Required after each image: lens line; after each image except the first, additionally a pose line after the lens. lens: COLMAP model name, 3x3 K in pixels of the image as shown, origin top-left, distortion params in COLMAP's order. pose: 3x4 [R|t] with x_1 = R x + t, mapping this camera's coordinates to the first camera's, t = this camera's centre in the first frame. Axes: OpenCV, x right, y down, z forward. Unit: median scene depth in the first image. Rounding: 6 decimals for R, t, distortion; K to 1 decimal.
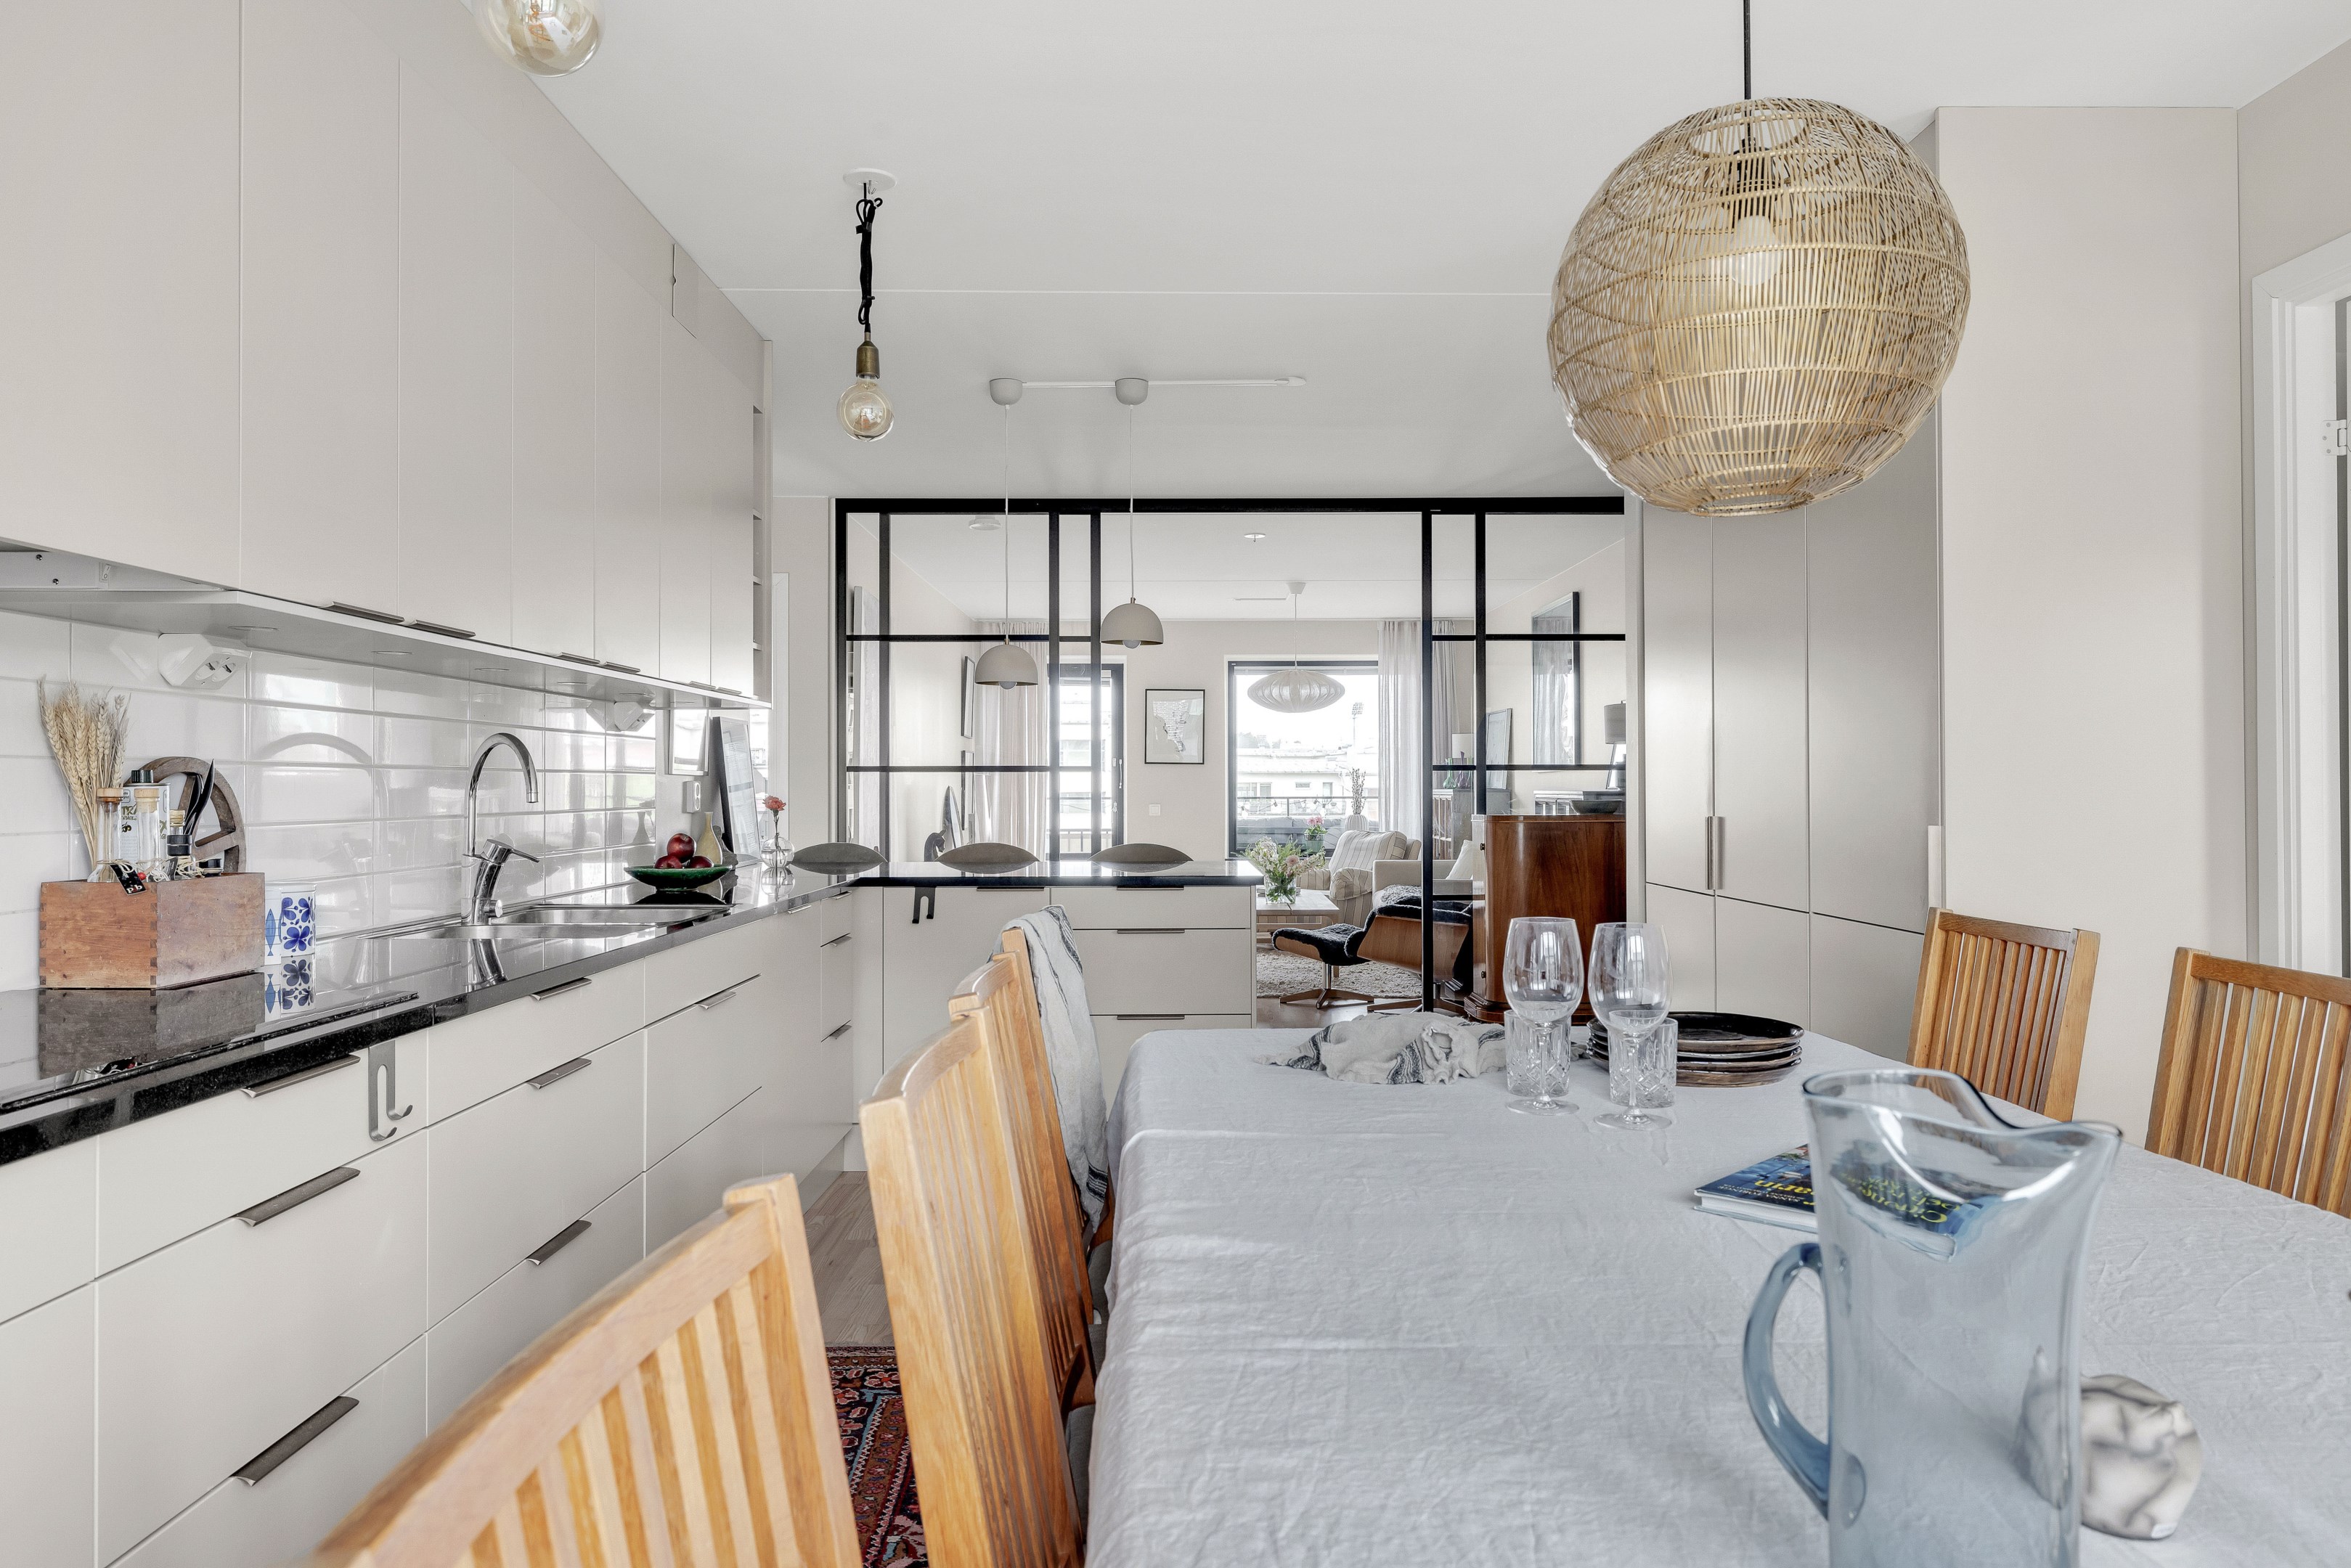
lens RADIAL K [[1580.4, 0, 1179.6], [0, 1580.4, 769.5], [0, 0, 1]] dist [-0.000059, 0.002501]
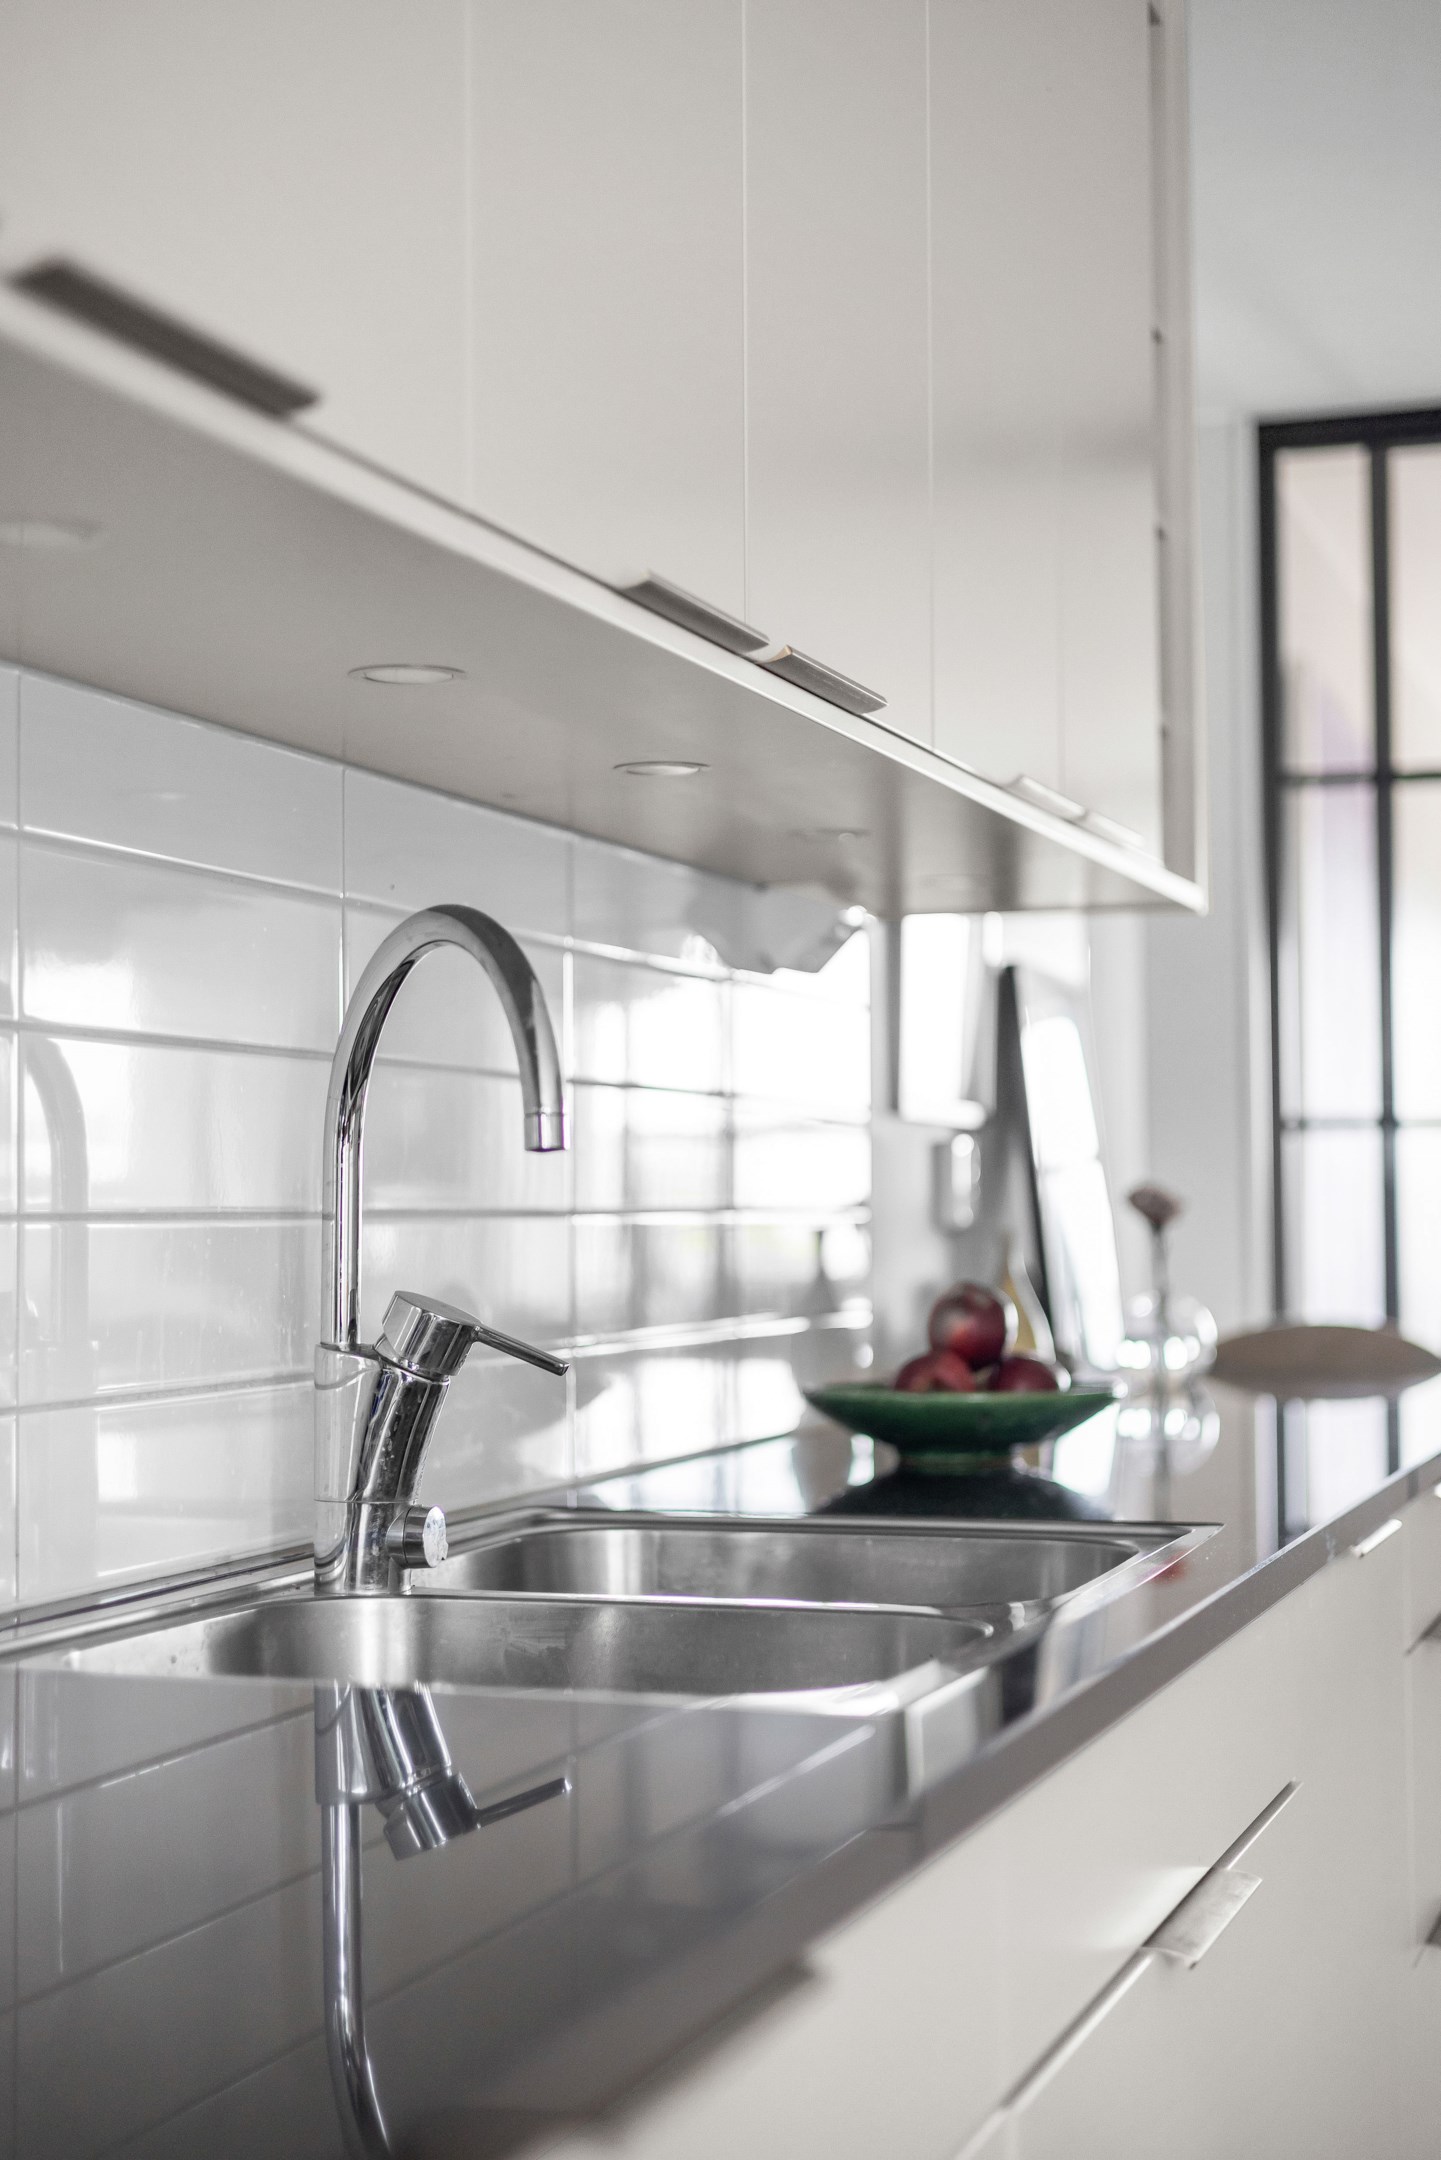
lens RADIAL K [[3295.9, 0, 720.5], [0, 3295.9, 1080.0], [0, 0, 1]] dist [0.011228, -0.025449]
pose [[0.947635, -0.017539, -0.318872, -0.092897], [0.008772, 0.999544, -0.028908, 0.011409], [0.319234, 0.024597, 0.947357, 0.219819]]
